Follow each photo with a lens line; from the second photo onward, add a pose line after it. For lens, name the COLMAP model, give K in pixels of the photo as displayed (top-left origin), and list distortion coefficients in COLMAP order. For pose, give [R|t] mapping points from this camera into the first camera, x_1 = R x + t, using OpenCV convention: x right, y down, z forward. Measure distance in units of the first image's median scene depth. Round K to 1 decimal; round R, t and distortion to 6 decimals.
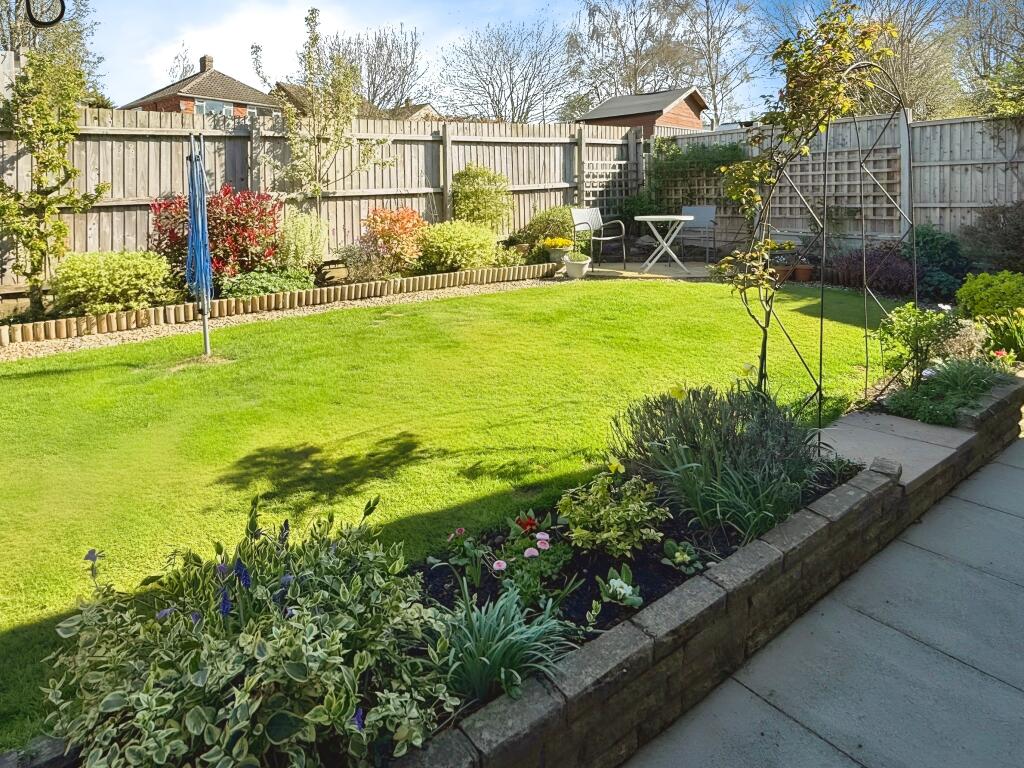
lens RADIAL K [[571.5, 0, 510.2], [0, 571.5, 383.6], [0, 0, 1]] dist [0.001284, -0.000831]
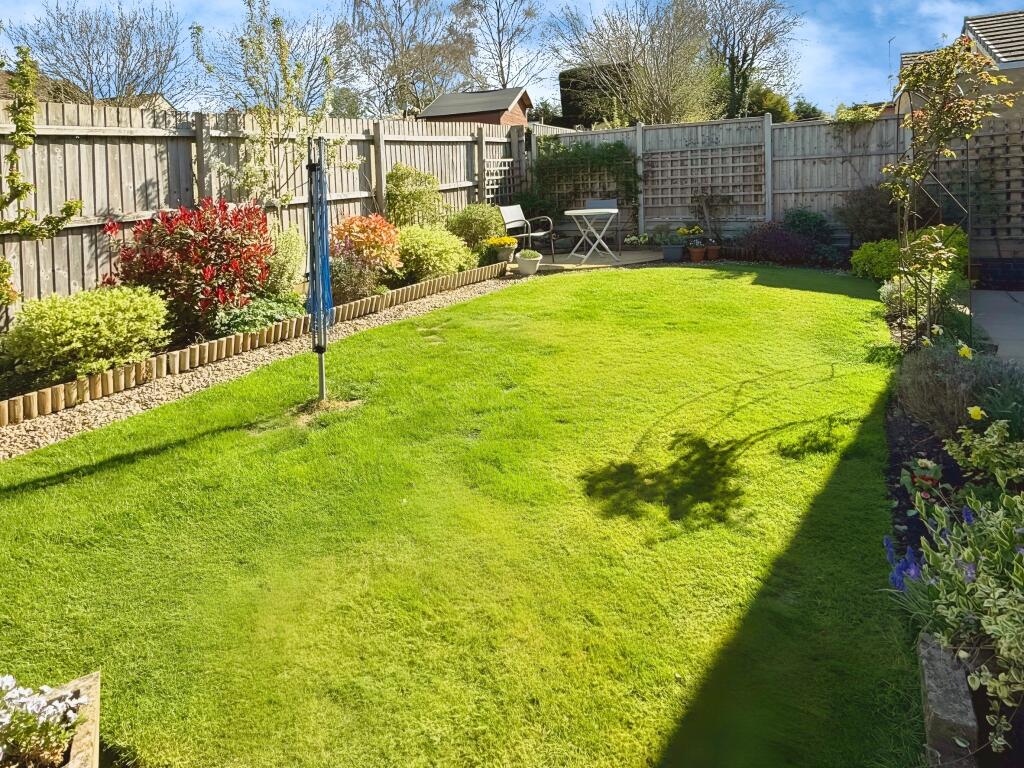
lens RADIAL K [[571.5, 0, 510.2], [0, 571.5, 383.6], [0, 0, 1]] dist [0.001284, -0.000831]
pose [[0.917952, -0.157406, 0.364126, -0.360715], [0.154822, 0.987269, 0.036481, -0.038509], [-0.365232, 0.022887, 0.930635, 0.071748]]
